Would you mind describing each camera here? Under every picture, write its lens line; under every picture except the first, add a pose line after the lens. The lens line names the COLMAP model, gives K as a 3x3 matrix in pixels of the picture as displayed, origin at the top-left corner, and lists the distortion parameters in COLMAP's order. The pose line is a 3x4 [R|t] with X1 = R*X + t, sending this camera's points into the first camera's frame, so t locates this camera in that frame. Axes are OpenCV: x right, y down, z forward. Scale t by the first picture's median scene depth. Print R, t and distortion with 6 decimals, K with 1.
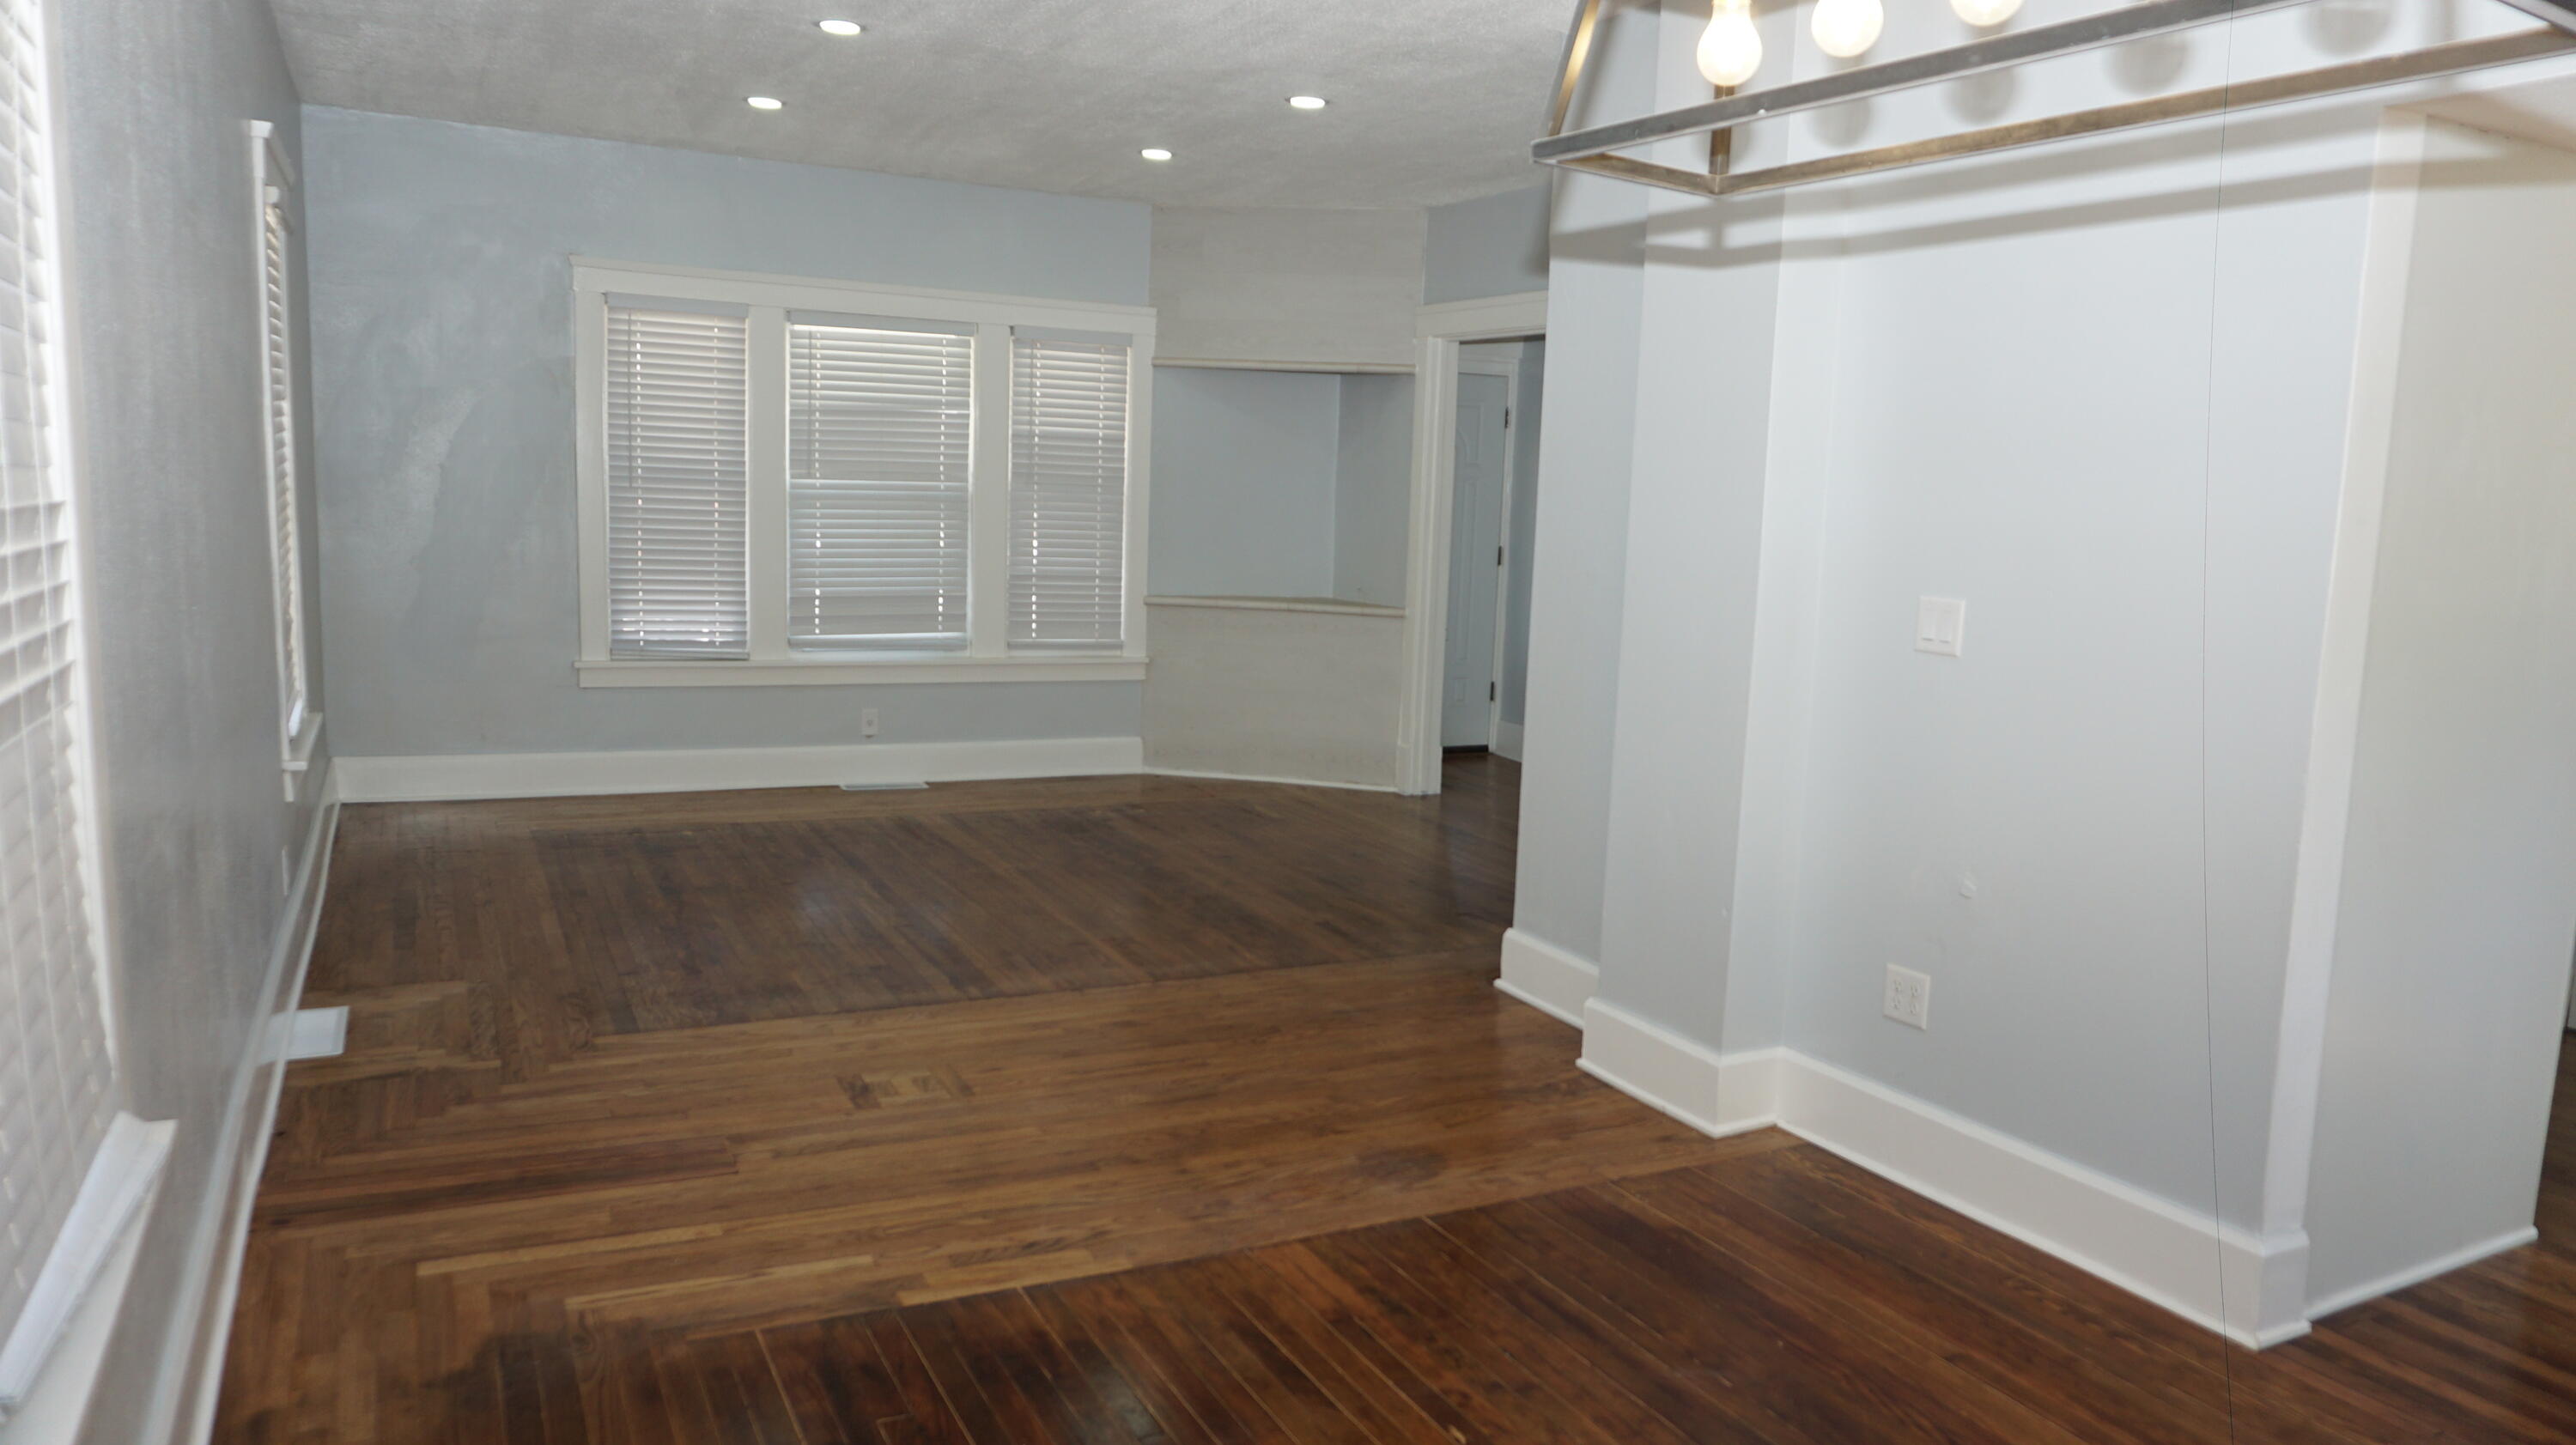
lens RADIAL K [[1776.6, 0, 1297.2], [0, 1776.6, 726.0], [0, 0, 1]] dist [-0.038589, 0.031580]
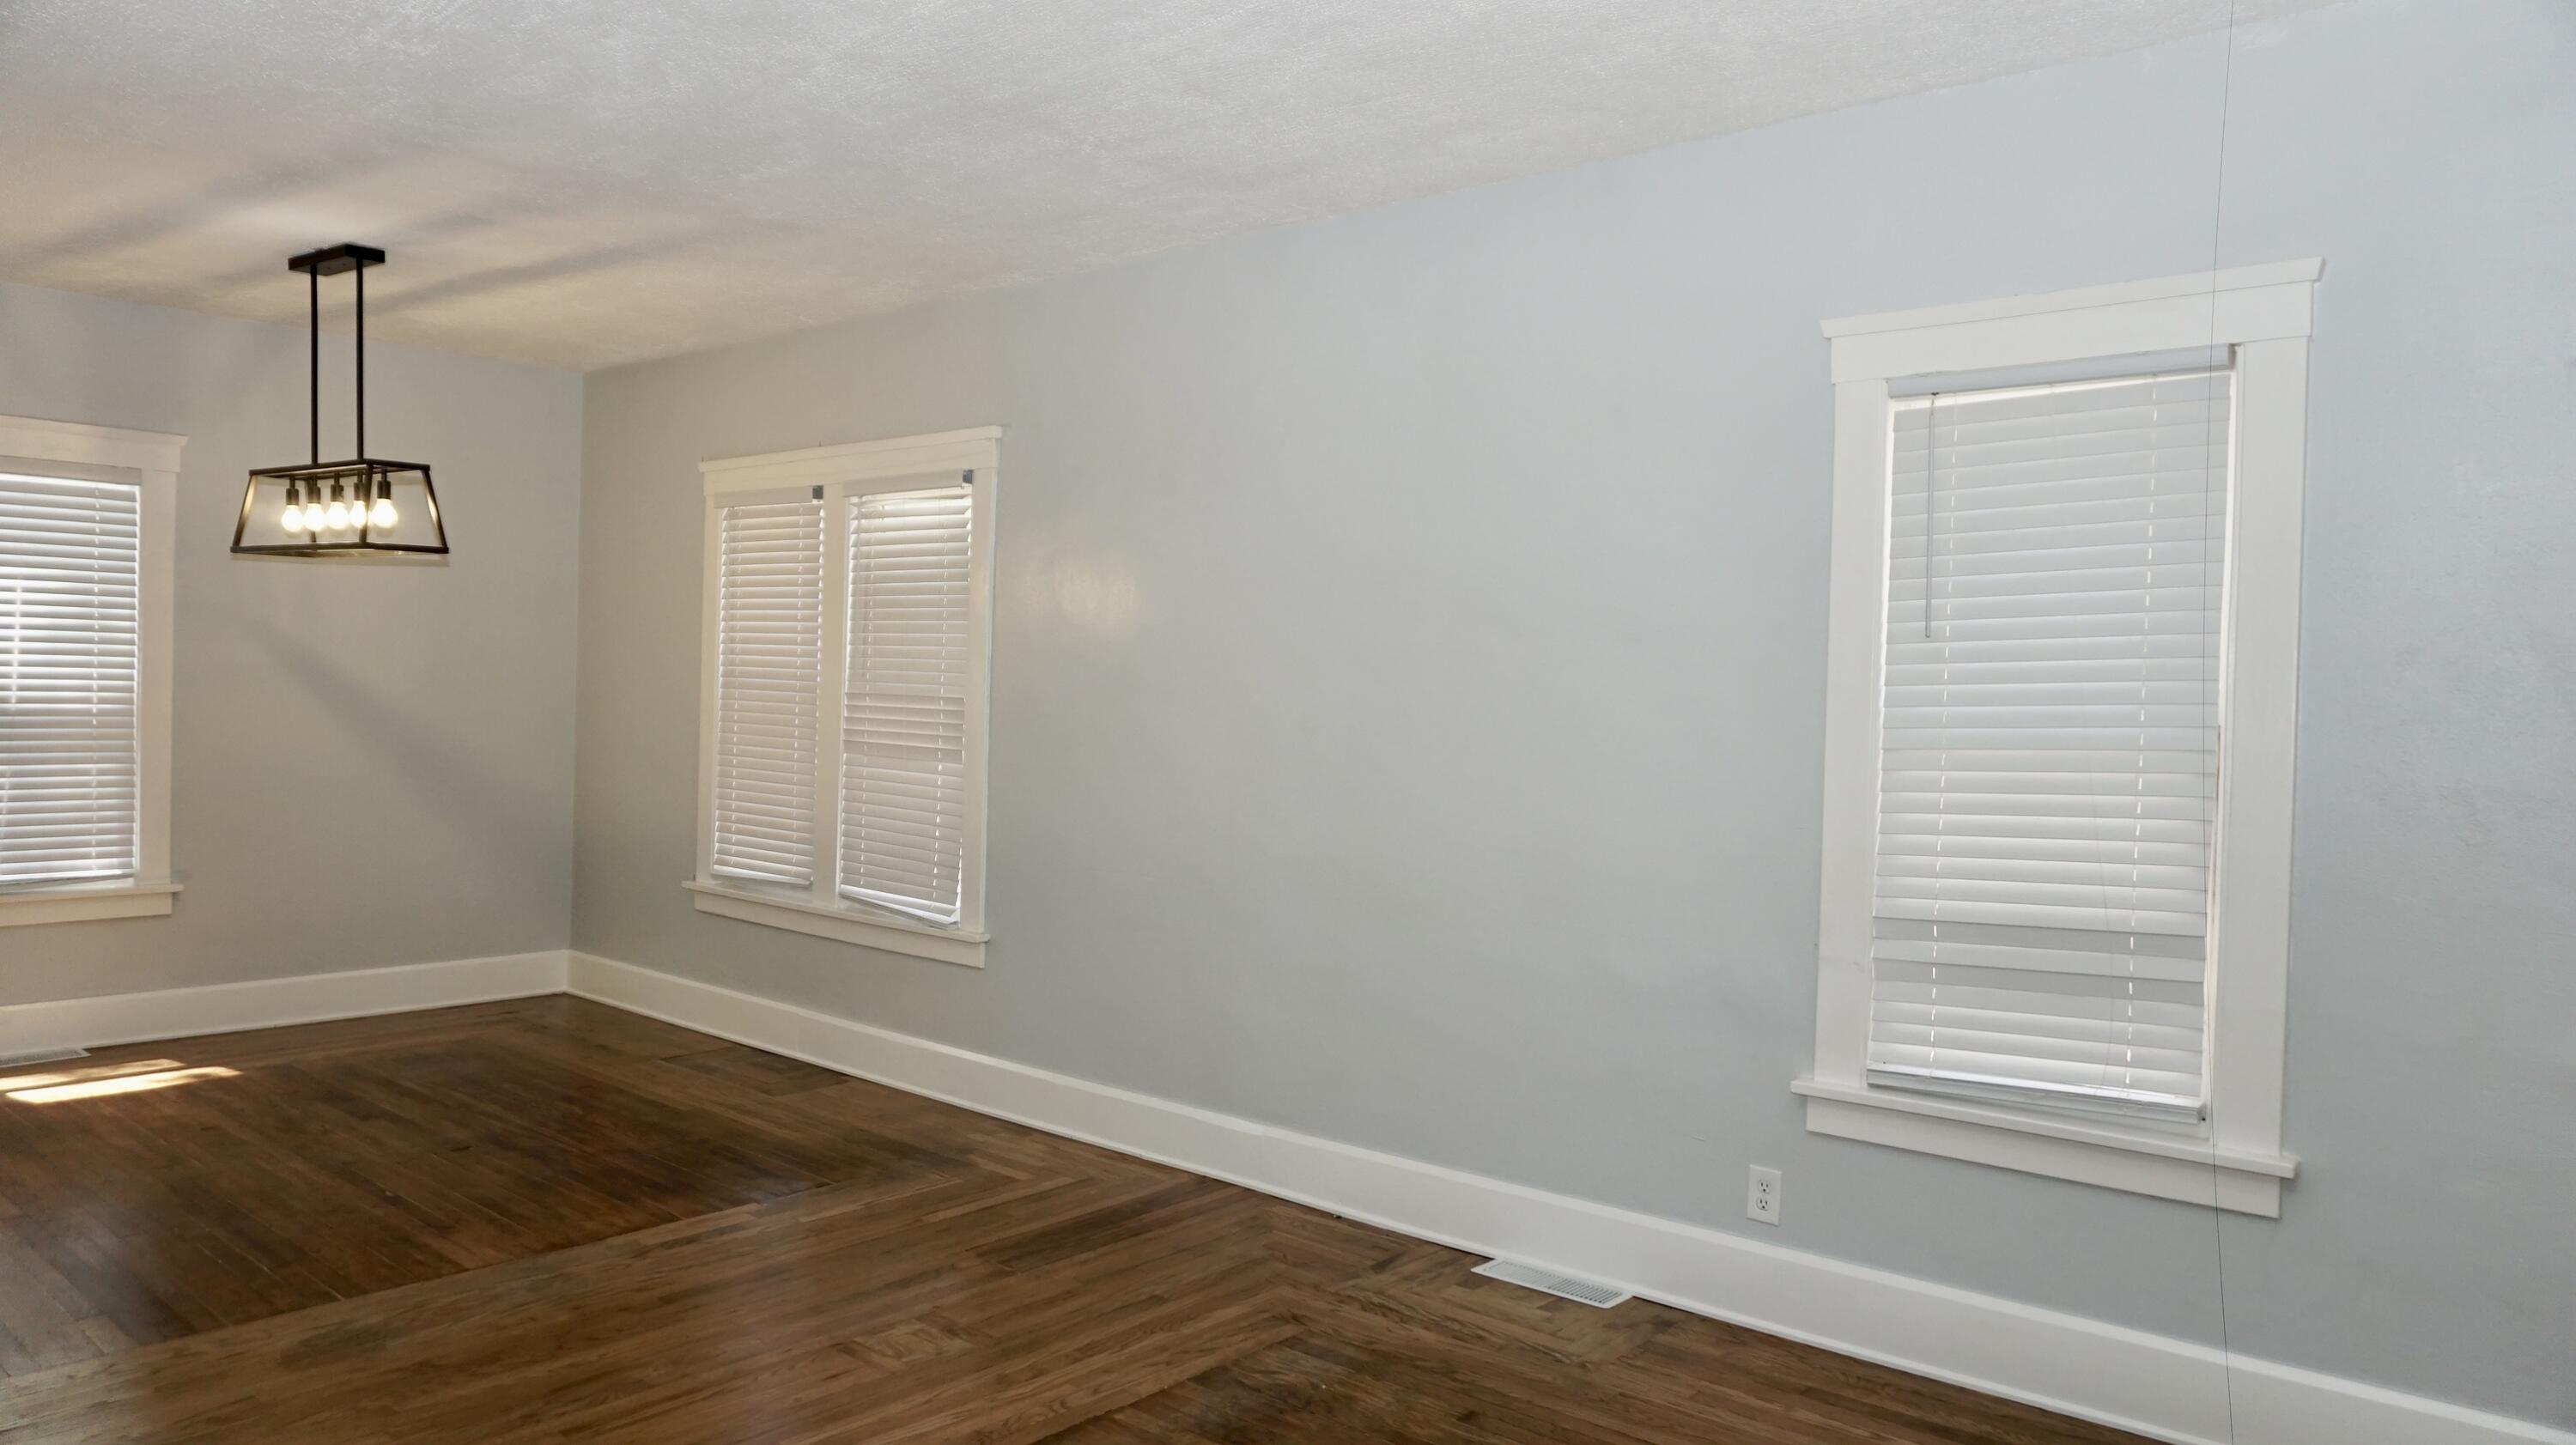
lens RADIAL K [[1776.6, 0, 1297.2], [0, 1776.6, 726.0], [0, 0, 1]] dist [-0.038589, 0.031580]
pose [[-0.929312, -0.053001, -0.365474, -0.029849], [-0.107907, 0.985429, 0.131476, -0.136138], [0.353180, 0.161619, -0.921490, 1.008134]]
